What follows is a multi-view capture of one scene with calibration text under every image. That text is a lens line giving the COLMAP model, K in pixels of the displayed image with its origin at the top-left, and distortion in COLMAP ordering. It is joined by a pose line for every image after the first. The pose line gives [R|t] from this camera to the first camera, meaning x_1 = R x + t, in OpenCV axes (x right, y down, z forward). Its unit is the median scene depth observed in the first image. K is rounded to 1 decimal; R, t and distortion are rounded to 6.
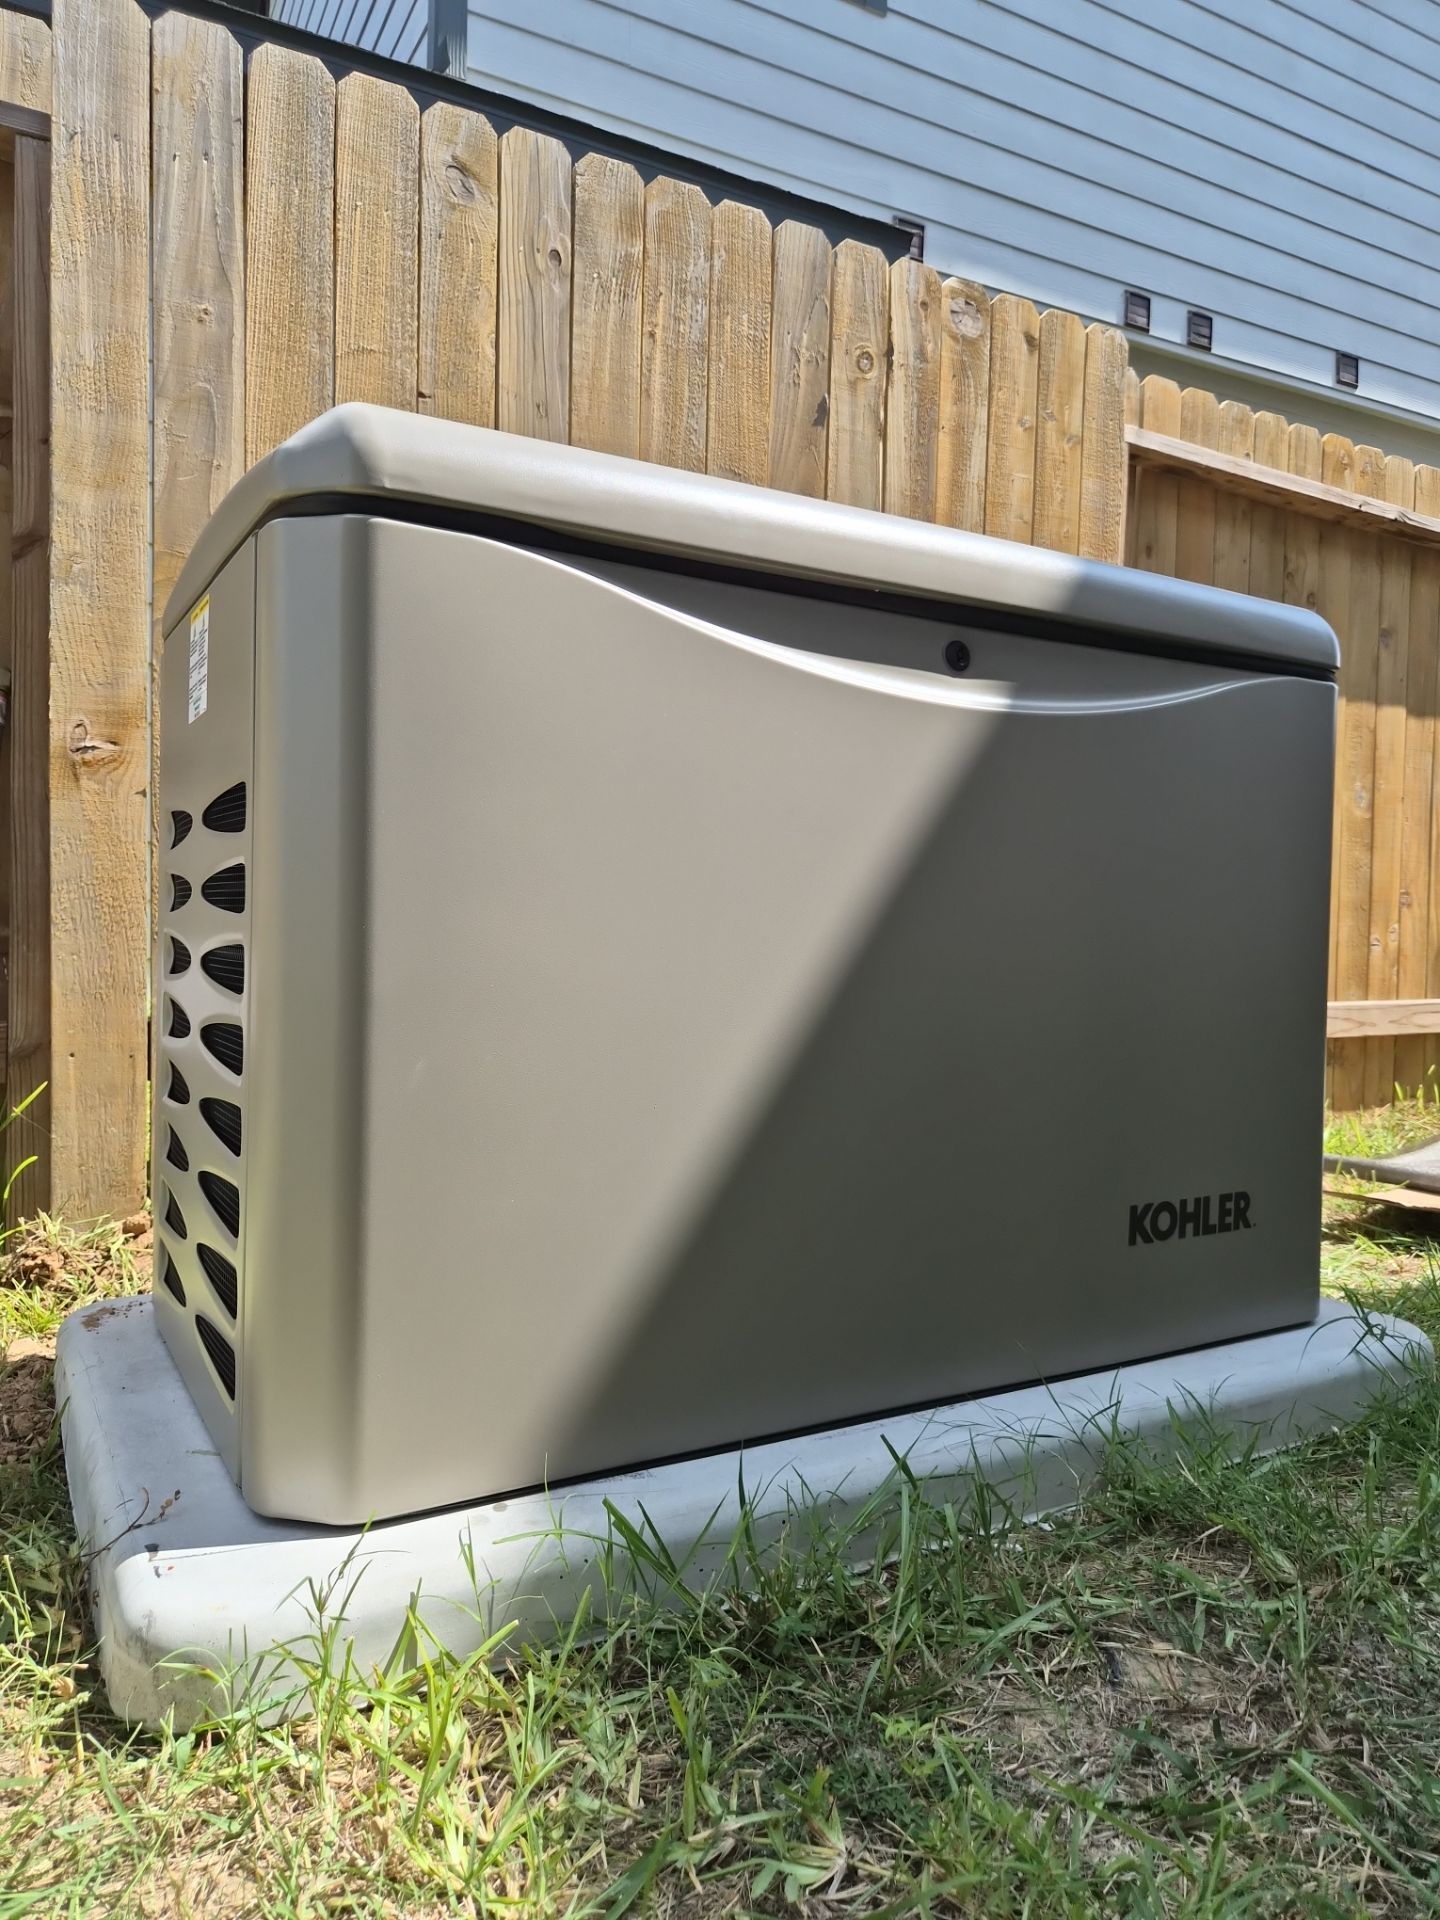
lens RADIAL K [[1260.1, 0, 720.0], [0, 1260.1, 960.0], [0, 0, 1]] dist [0.040649, -0.031807]
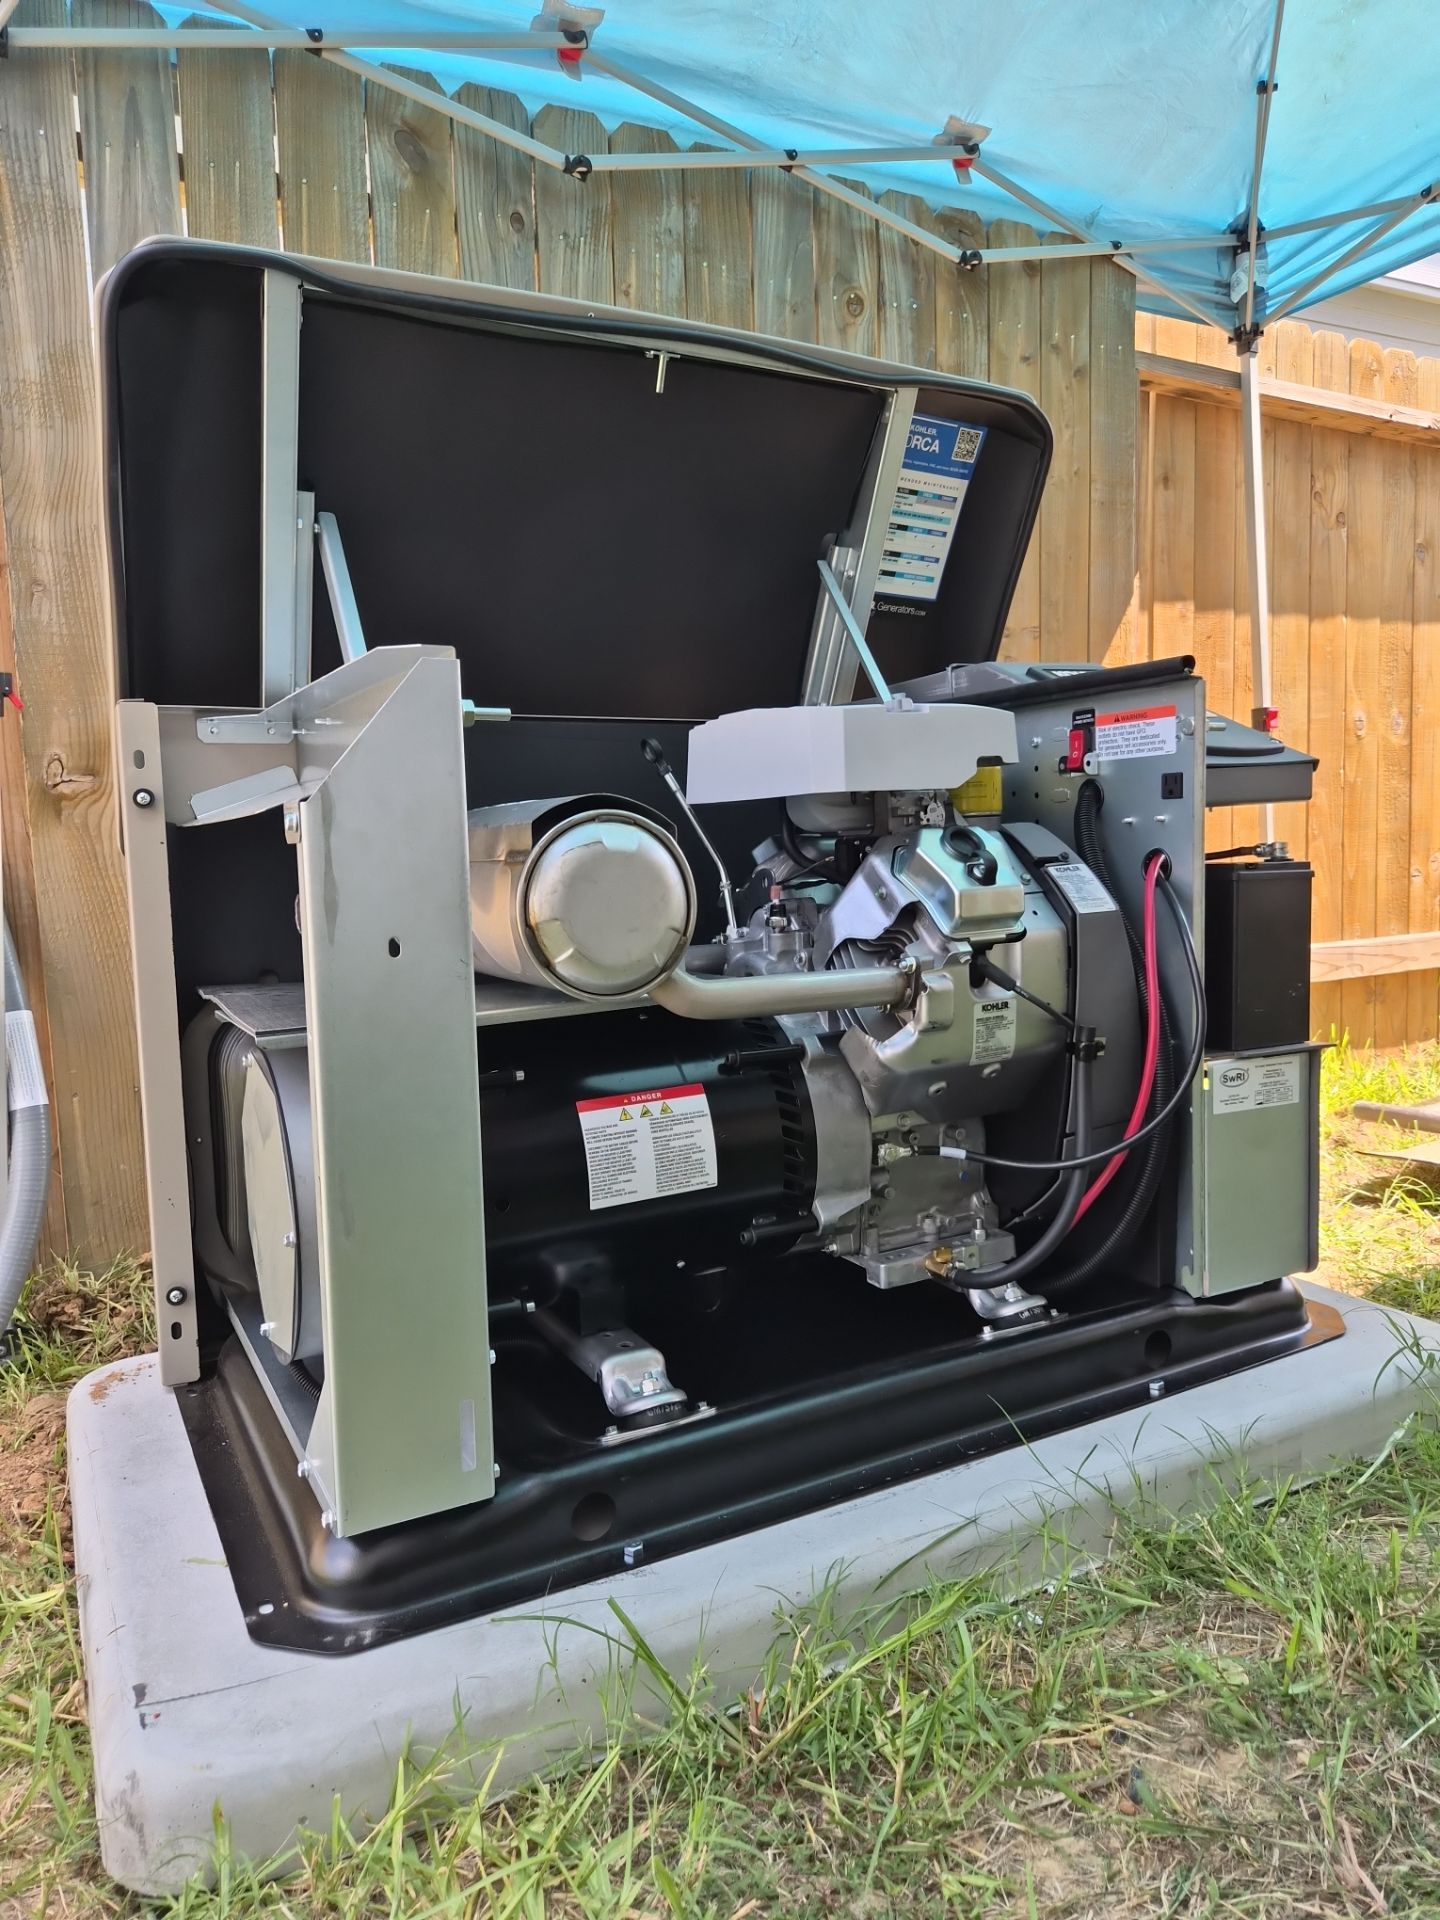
lens RADIAL K [[1260.1, 0, 720.0], [0, 1260.1, 960.0], [0, 0, 1]] dist [0.040649, -0.031807]
pose [[0.998321, -0.048866, -0.031088, 0.023098], [0.050654, 0.996936, 0.059597, -0.053390], [0.028081, -0.061072, 0.997738, 0.026146]]
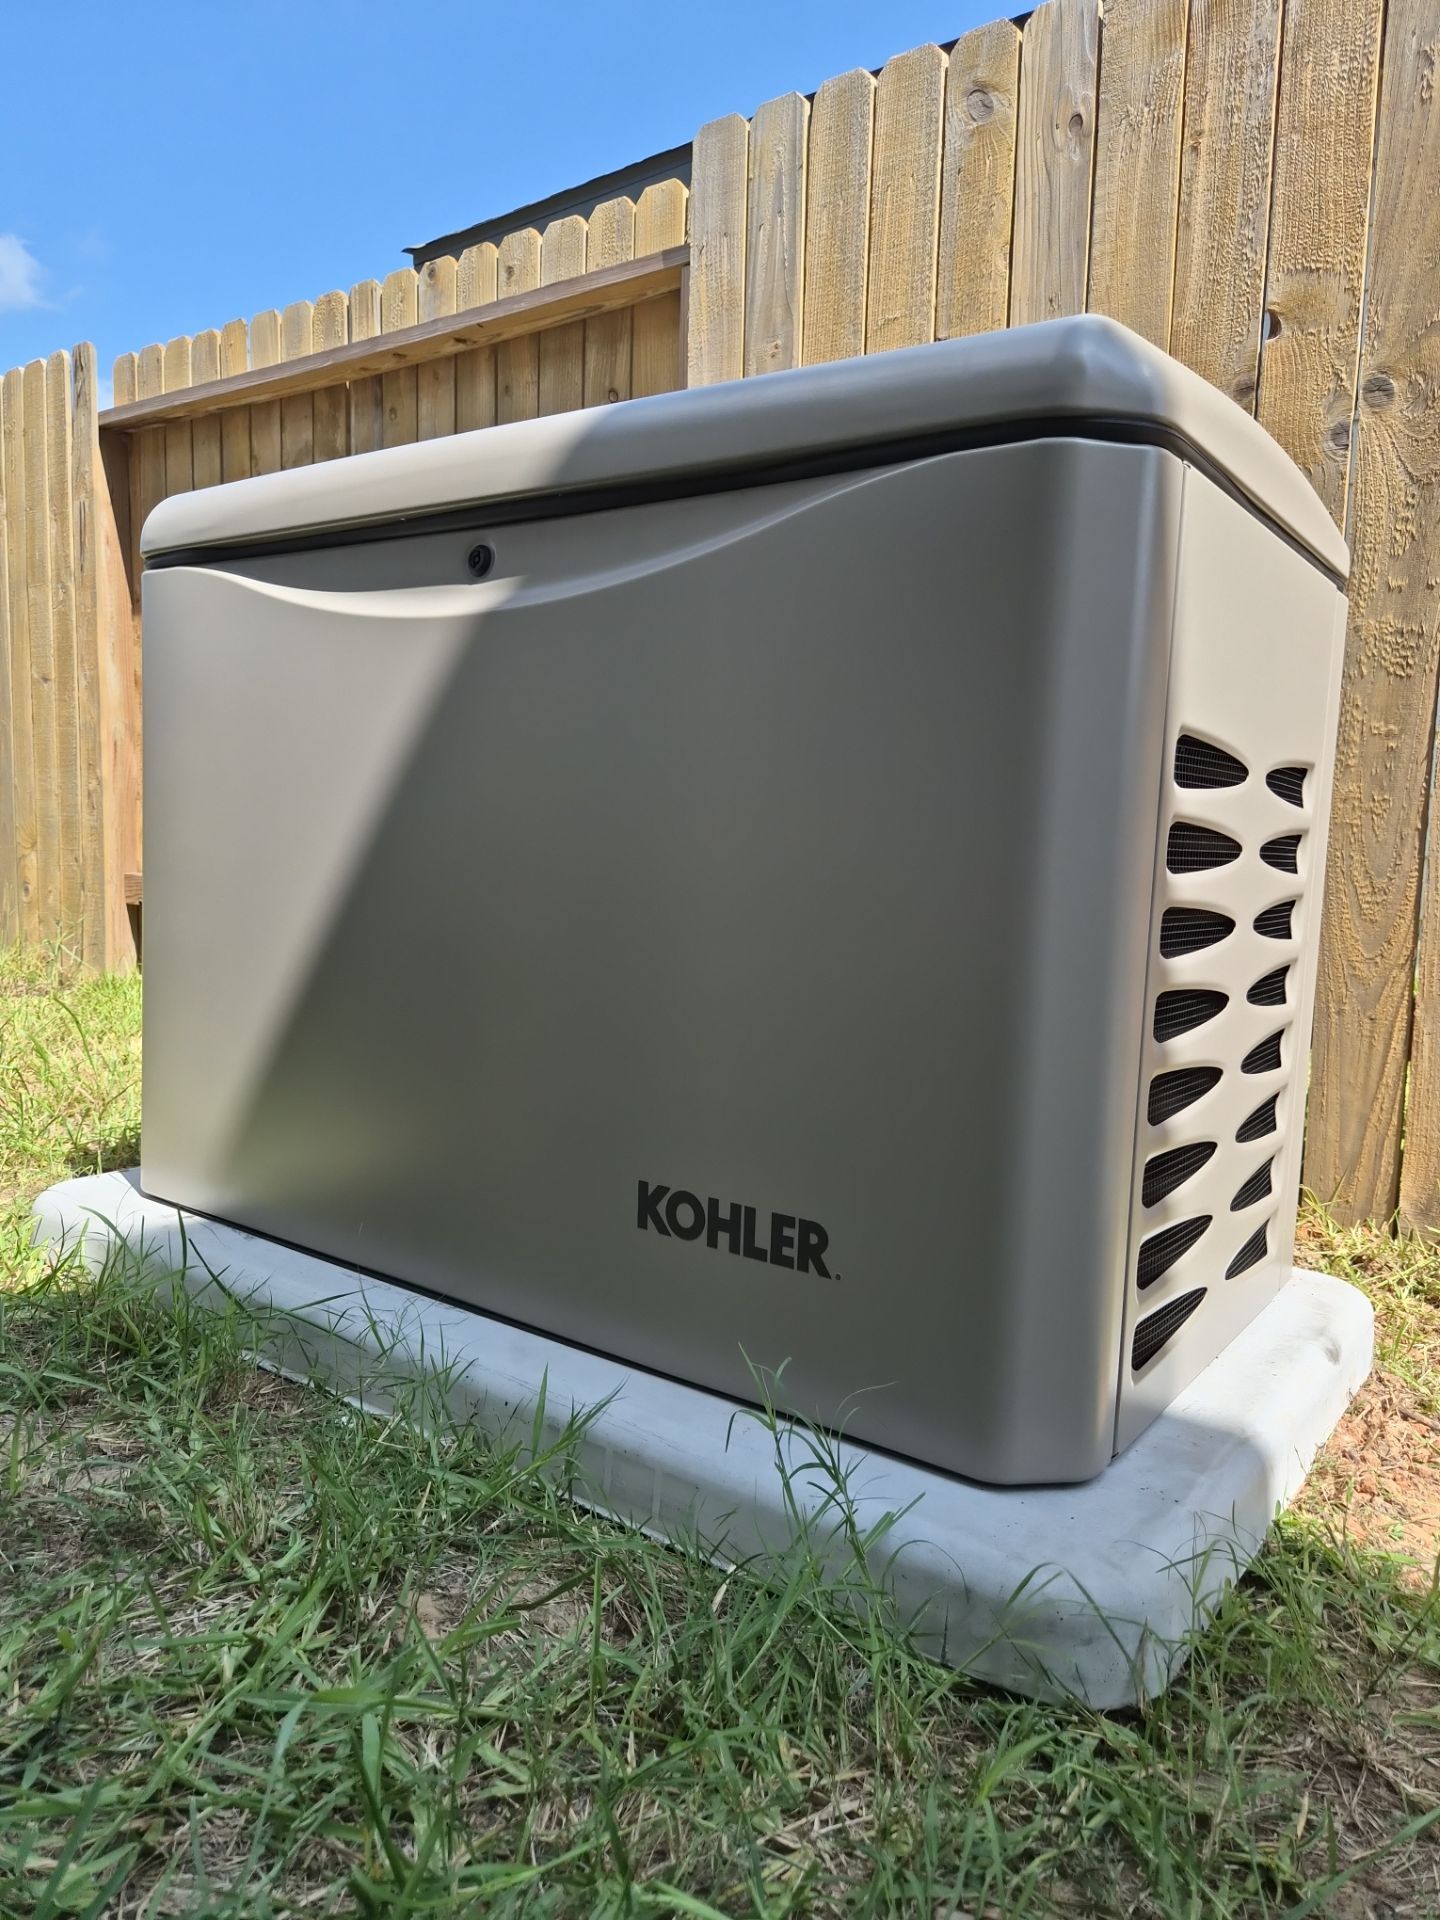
lens RADIAL K [[1307.2, 0, 720.8], [0, 1307.2, 984.0], [0, 0, 1]] dist [-0.001206, -0.001686]
pose [[0.414212, 0.092591, -0.905458, 0.582506], [-0.065331, 0.995271, 0.071889, 0.000898], [0.907833, 0.029377, 0.418302, 0.361365]]
